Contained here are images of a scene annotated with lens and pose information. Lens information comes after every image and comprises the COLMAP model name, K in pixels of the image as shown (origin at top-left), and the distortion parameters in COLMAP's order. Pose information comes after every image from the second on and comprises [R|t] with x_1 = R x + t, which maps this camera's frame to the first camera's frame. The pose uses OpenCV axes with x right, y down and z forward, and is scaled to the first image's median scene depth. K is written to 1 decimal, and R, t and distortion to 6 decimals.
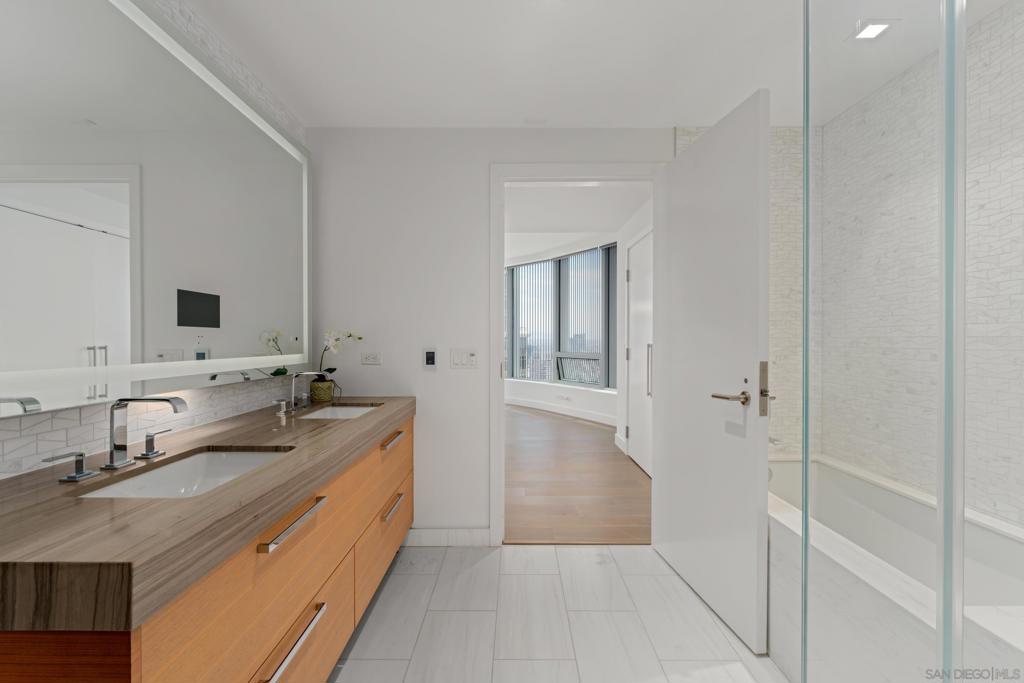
lens RADIAL K [[472.3, 0, 512.4], [0, 472.3, 337.7], [0, 0, 1]] dist [-0.000669, -0.000046]
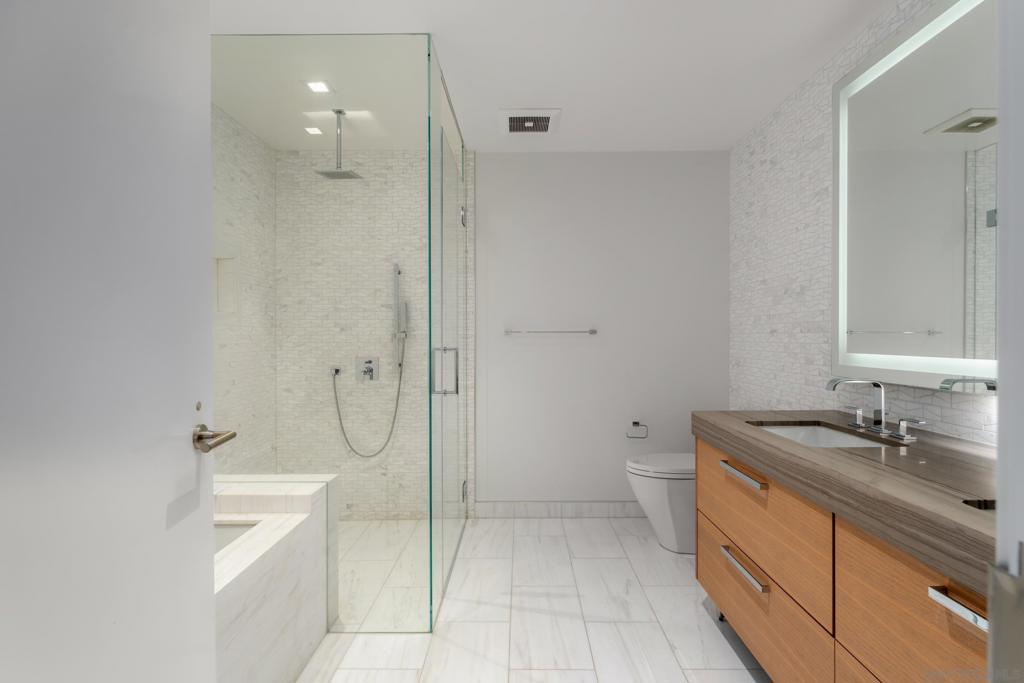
lens RADIAL K [[512.2, 0, 512.6], [0, 512.2, 340.7], [0, 0, 1]] dist [0.000462, 0.000116]
pose [[-0.999994, 0.003350, -0.000302, 0.124249], [0.003348, 0.999968, 0.007302, 0.007153], [0.000326, 0.007301, -0.999973, 1.828361]]
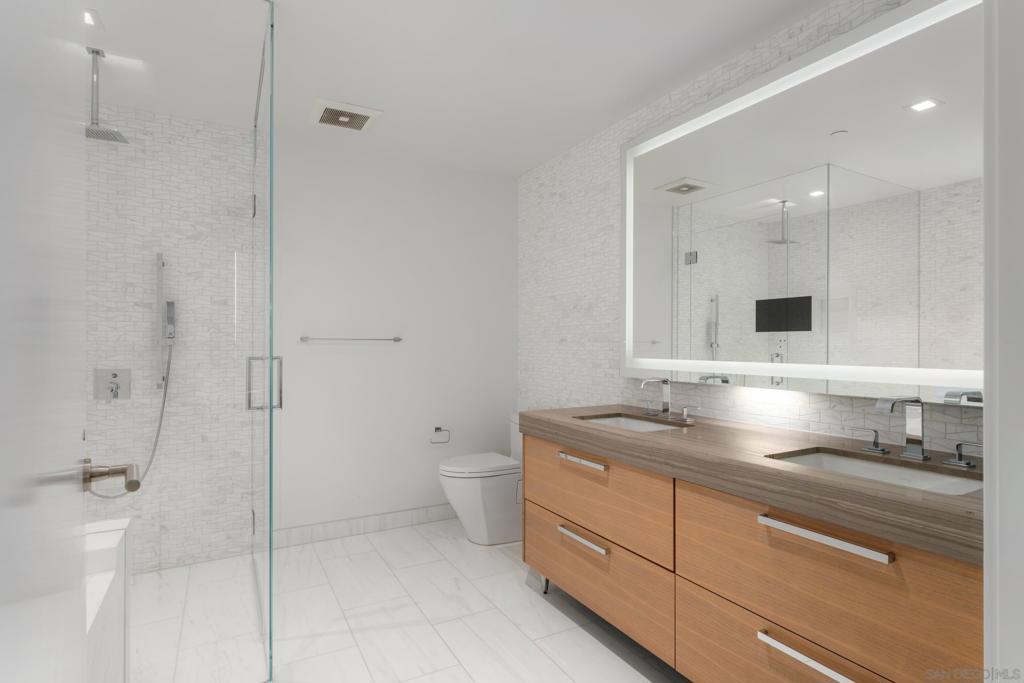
lens RADIAL K [[526.4, 0, 511.7], [0, 526.4, 344.7], [0, 0, 1]] dist [0.003338, -0.000387]
pose [[-0.875406, 0.000123, -0.483388, 0.430081], [-0.000483, 0.999999, 0.001129, 0.005970], [0.483388, 0.001222, -0.875405, 1.821422]]
